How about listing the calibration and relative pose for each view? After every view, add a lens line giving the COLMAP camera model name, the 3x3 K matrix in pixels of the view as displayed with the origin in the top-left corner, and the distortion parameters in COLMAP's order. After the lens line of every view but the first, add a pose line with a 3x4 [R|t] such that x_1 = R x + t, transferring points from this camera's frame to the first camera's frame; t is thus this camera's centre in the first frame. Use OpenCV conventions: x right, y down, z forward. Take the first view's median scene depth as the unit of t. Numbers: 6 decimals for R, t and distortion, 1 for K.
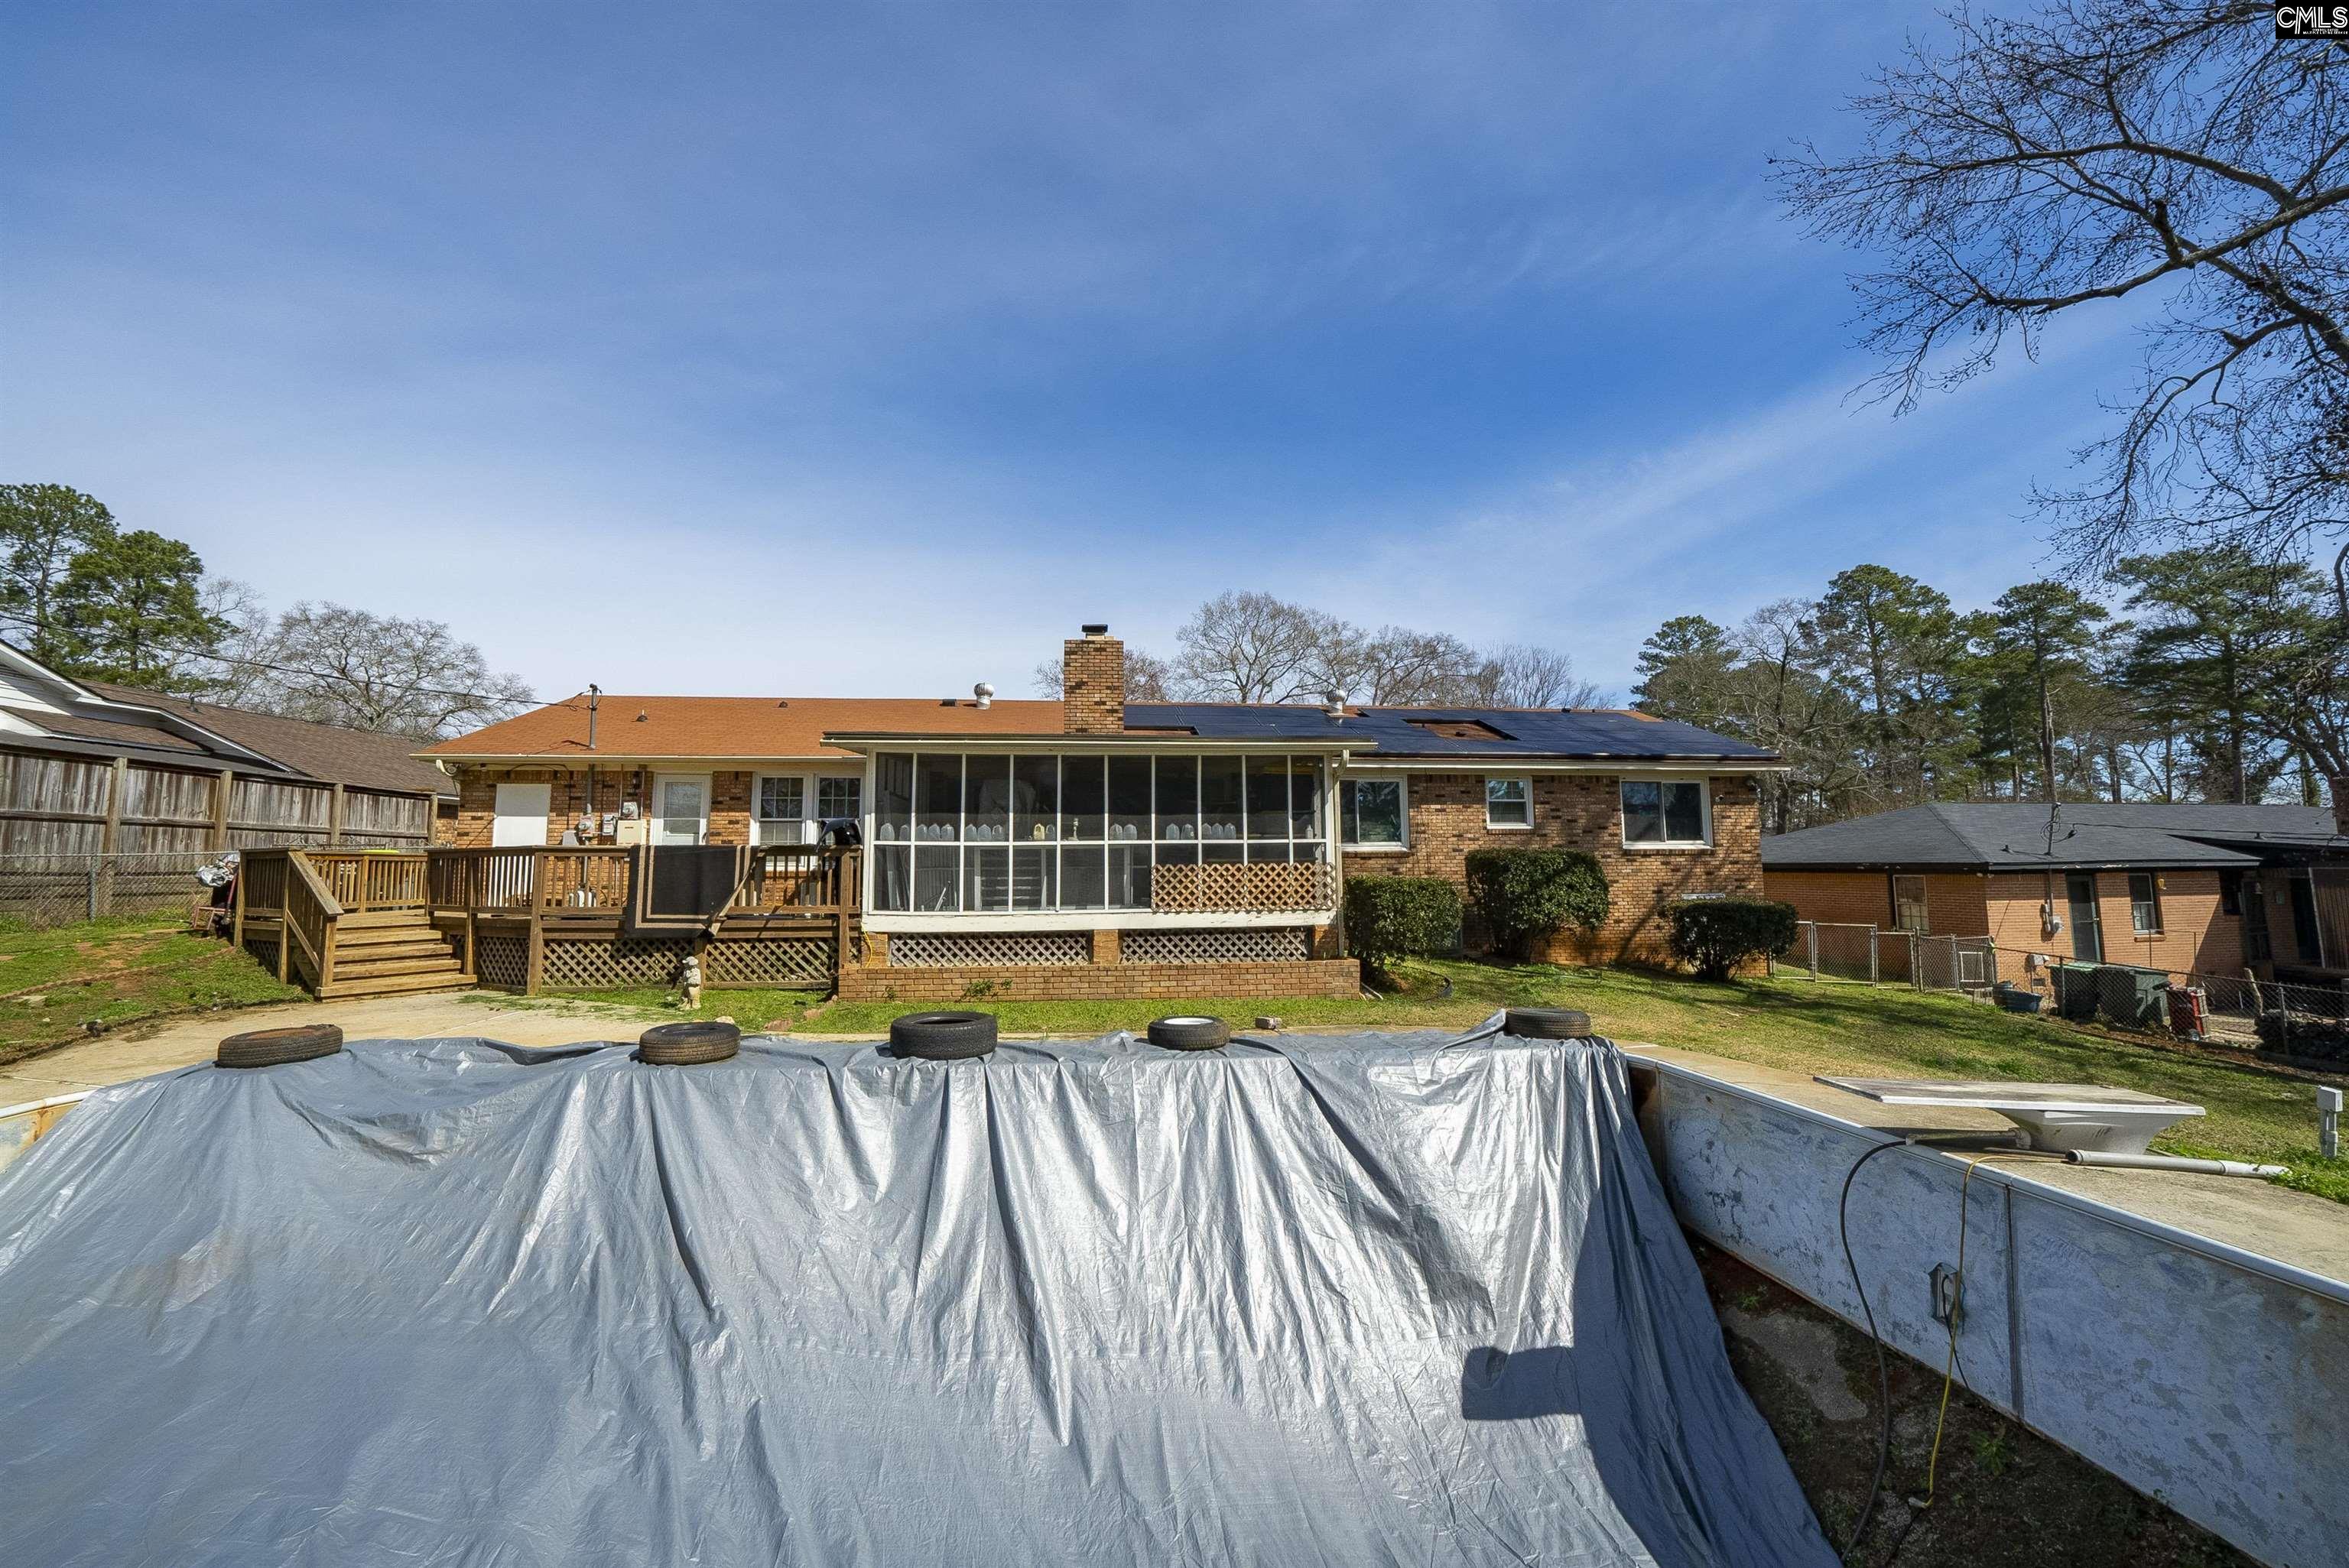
lens RADIAL K [[848.3, 0, 1161.5], [0, 848.3, 774.6], [0, 0, 1]] dist [-0.020416, 0.000343]
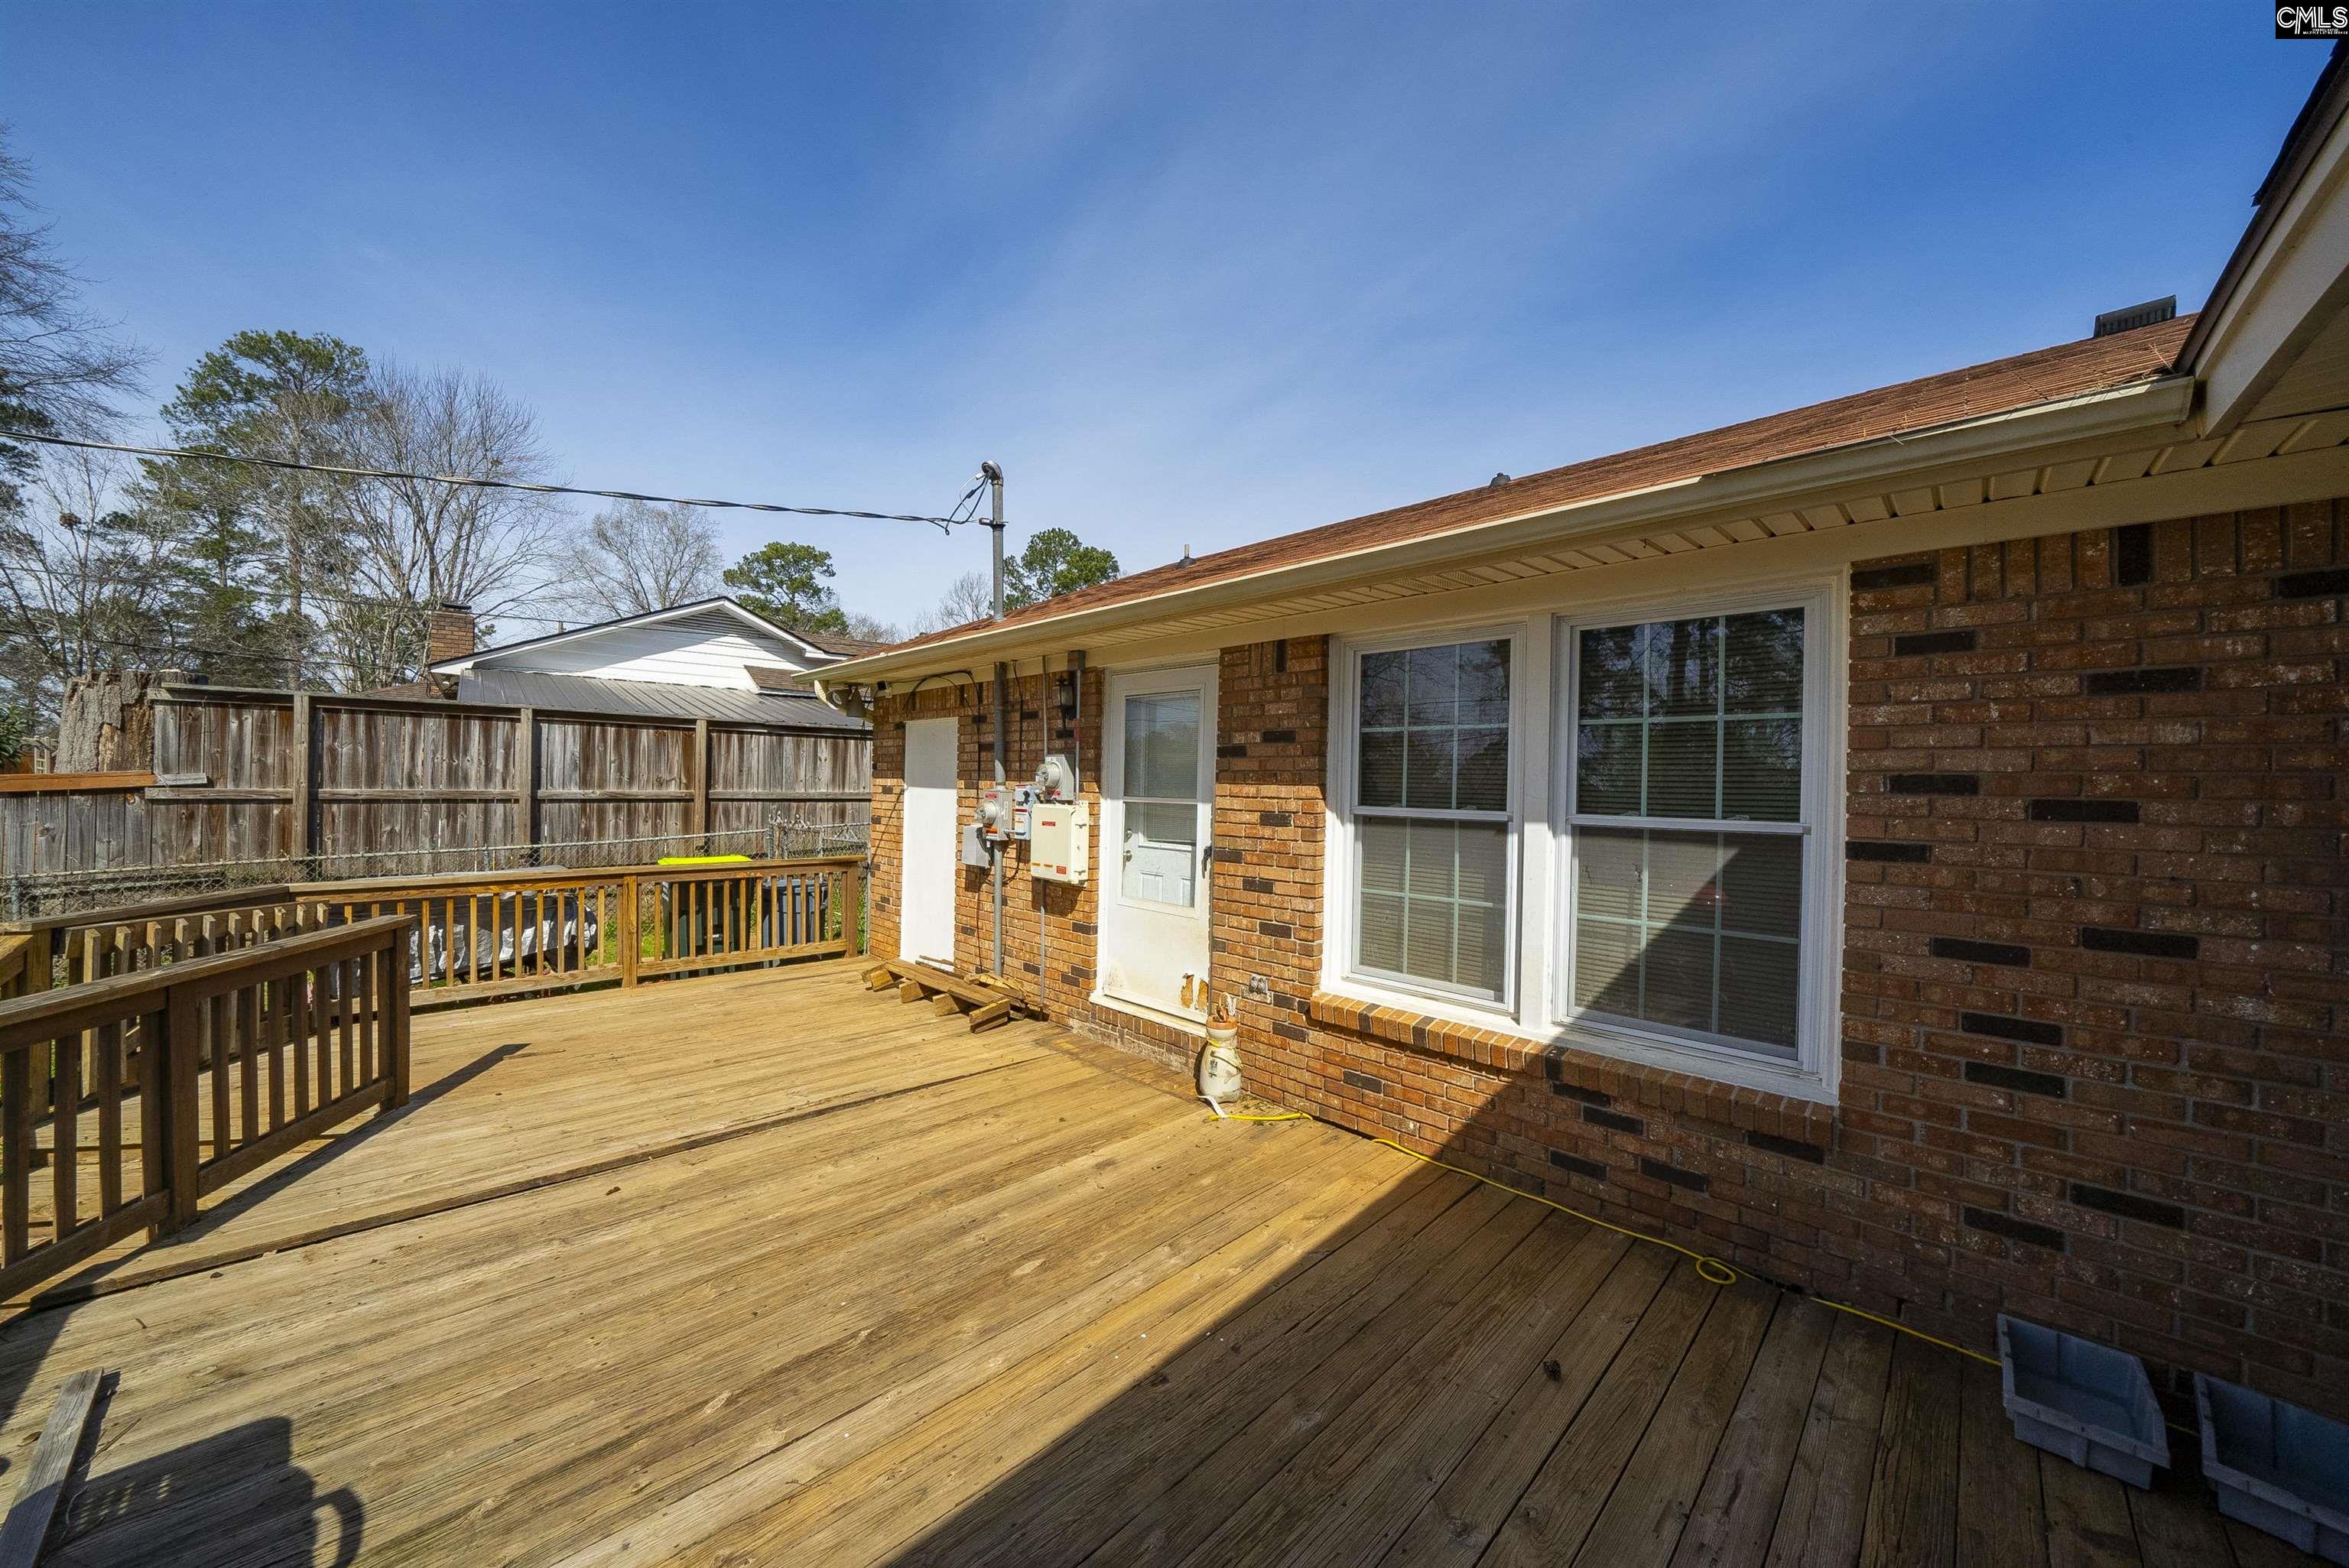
lens RADIAL K [[815.0, 0, 1149.8], [0, 815.0, 779.0], [0, 0, 1]] dist [-0.002301, -0.000043]
pose [[0.605527, 0.013482, -0.795710, -0.330814], [0.063732, 0.995824, 0.065372, 0.023336], [0.793268, -0.090297, 0.602139, 0.848648]]
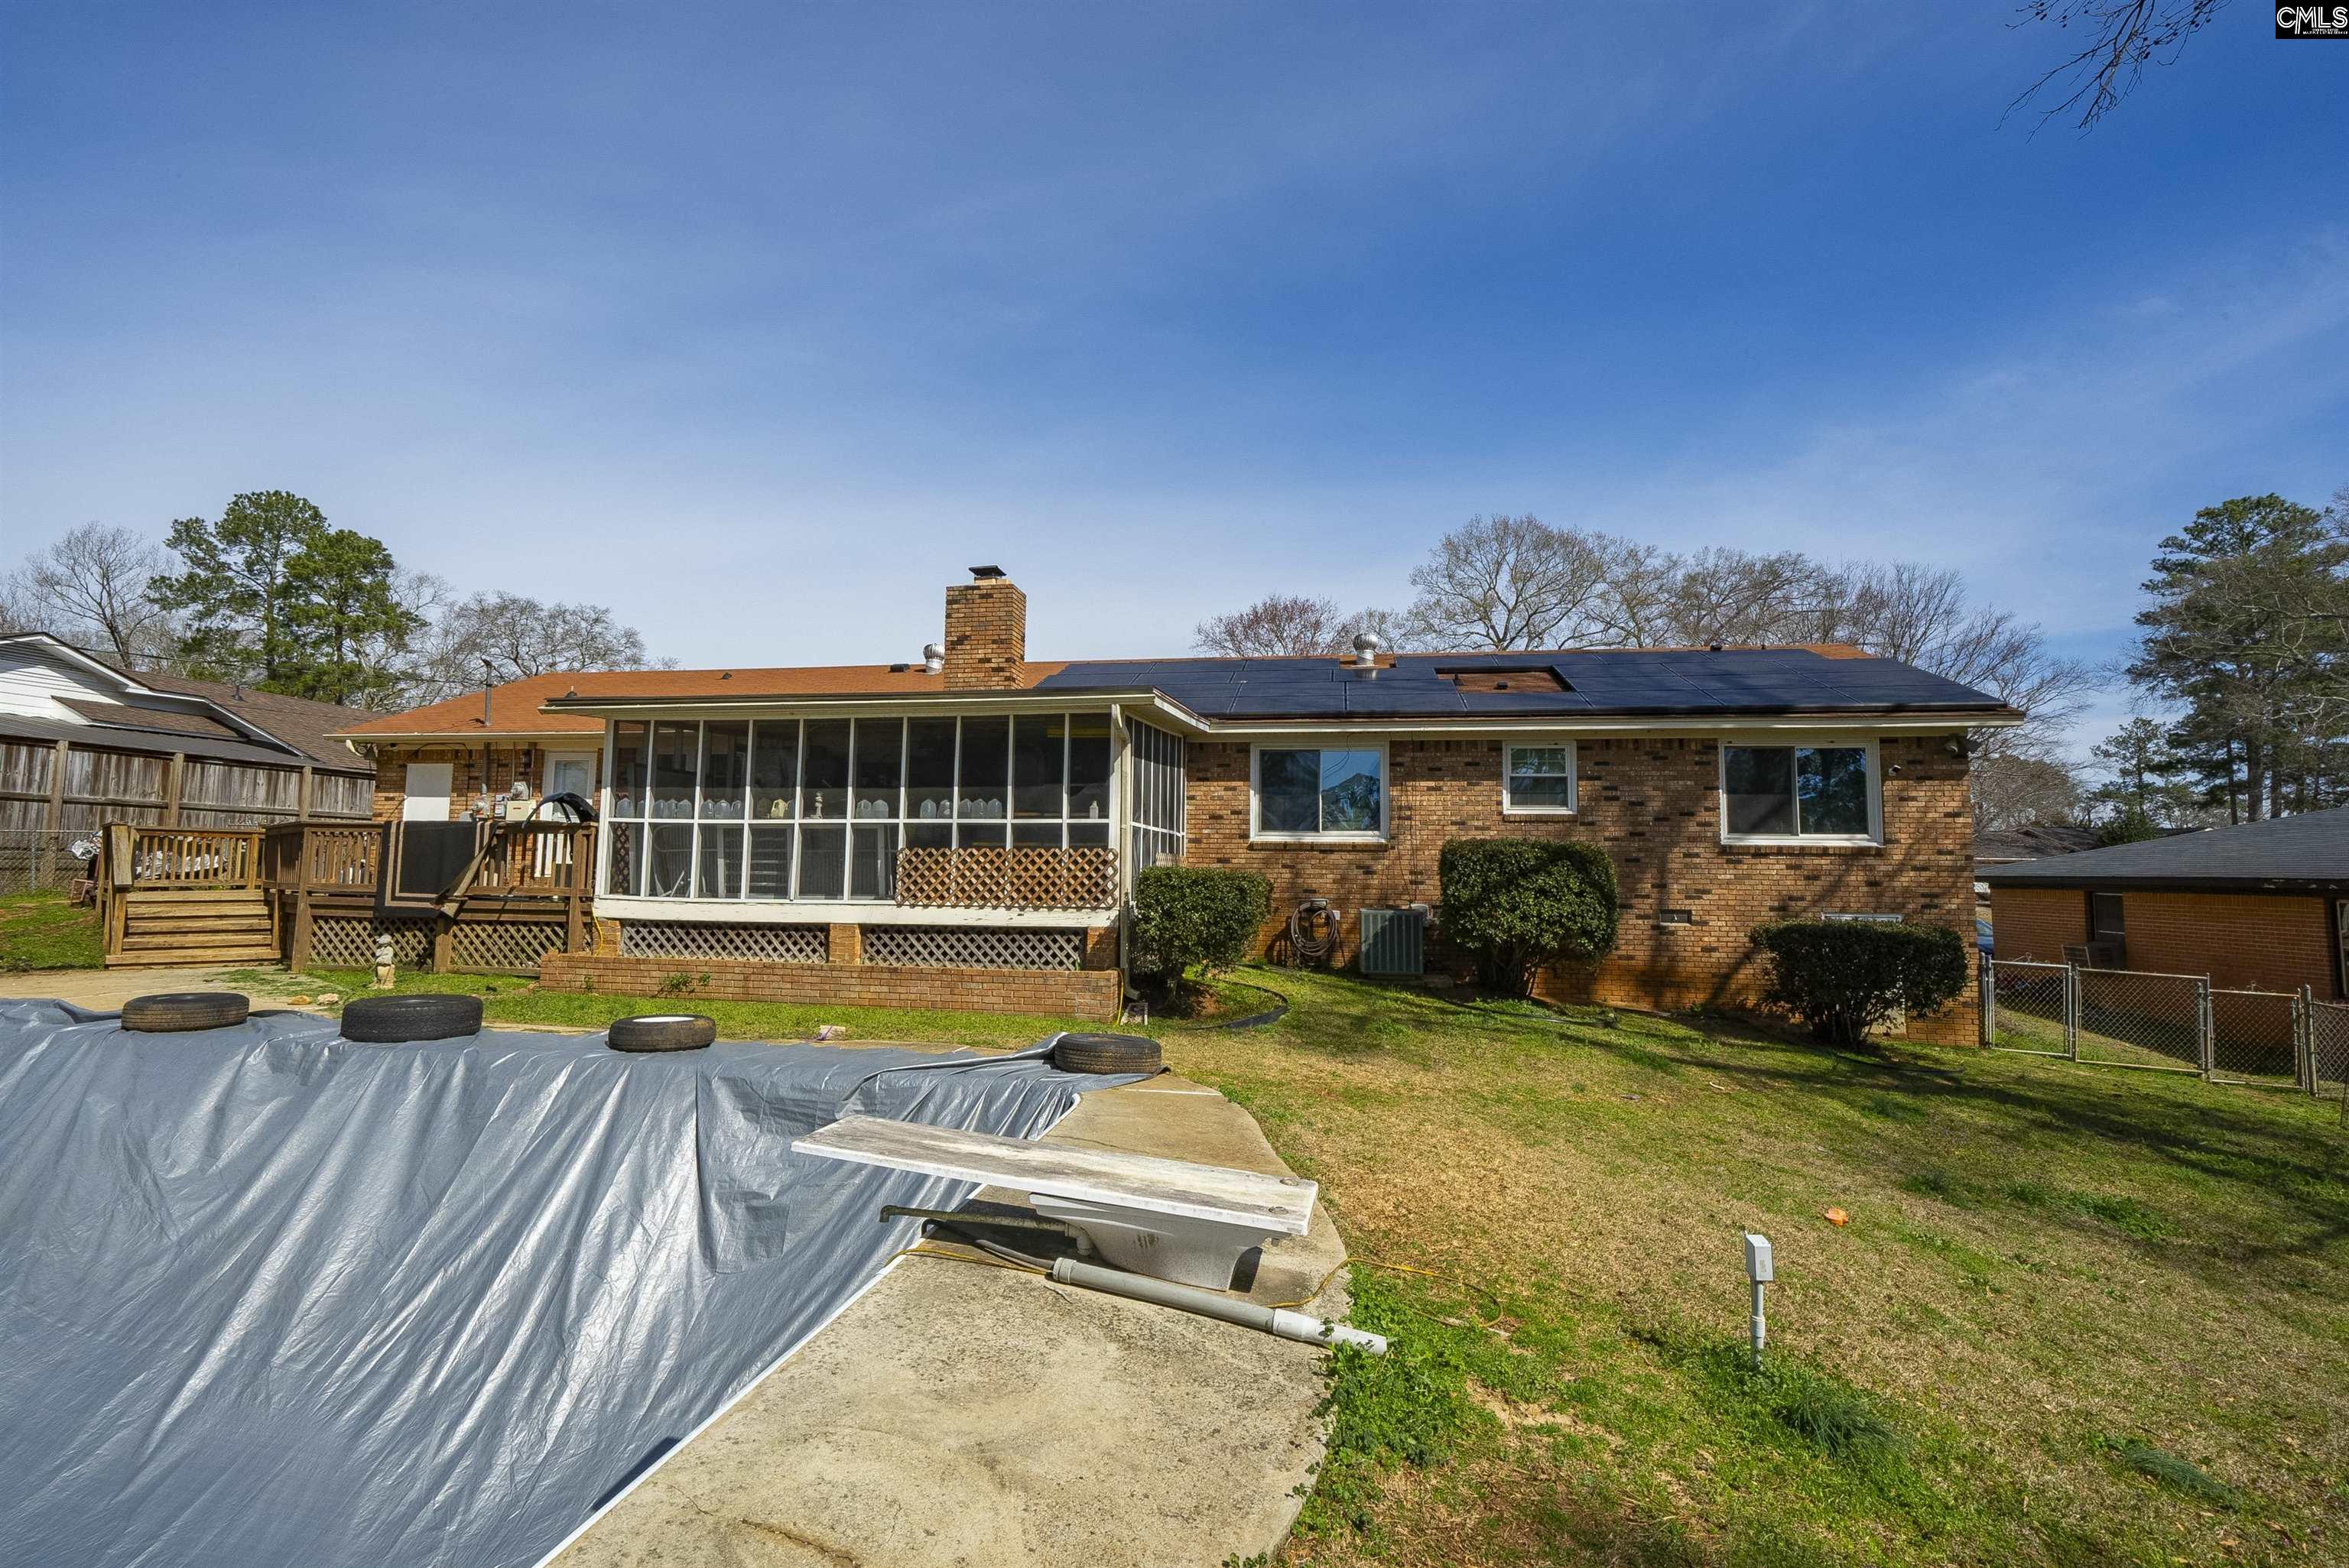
lens RADIAL K [[1040.9, 0, 1163.7], [0, 1040.9, 776.9], [0, 0, 1]] dist [0.004637, 0.004452]
pose [[0.961044, -0.006386, -0.276323, 0.411395], [0.010595, 0.999849, 0.013742, 0.019555], [0.276194, -0.016134, 0.960967, 0.069486]]
